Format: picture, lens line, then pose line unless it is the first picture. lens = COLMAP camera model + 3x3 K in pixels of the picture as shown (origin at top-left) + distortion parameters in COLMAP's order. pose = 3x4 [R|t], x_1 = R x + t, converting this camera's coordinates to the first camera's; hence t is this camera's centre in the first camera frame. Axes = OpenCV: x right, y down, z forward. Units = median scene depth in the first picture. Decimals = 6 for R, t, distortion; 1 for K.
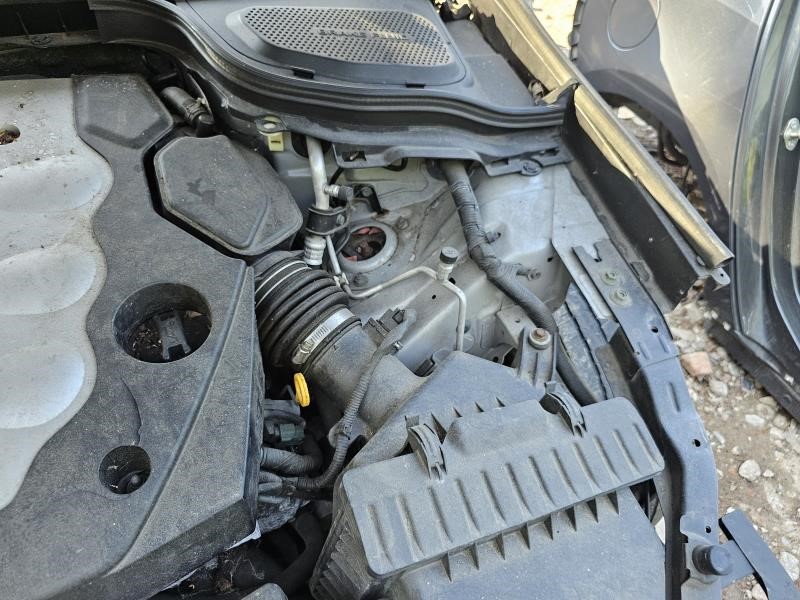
lens RADIAL K [[535.9, 0, 411.7], [0, 535.9, 300.1], [0, 0, 1]] dist [0.026348, -0.008609]
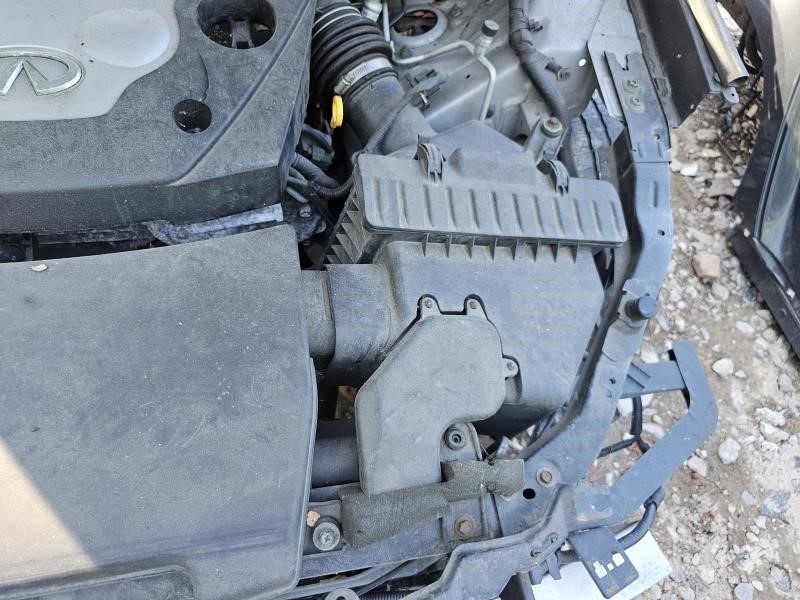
lens RADIAL K [[547.5, 0, 399.4], [0, 547.5, 301.7], [0, 0, 1]] dist [0.023261, -0.009164]
pose [[0.972103, 0.227357, -0.057663, 0.078094], [-0.216077, 0.963679, 0.156951, 0.304141], [0.091252, -0.140113, 0.985922, -0.197588]]
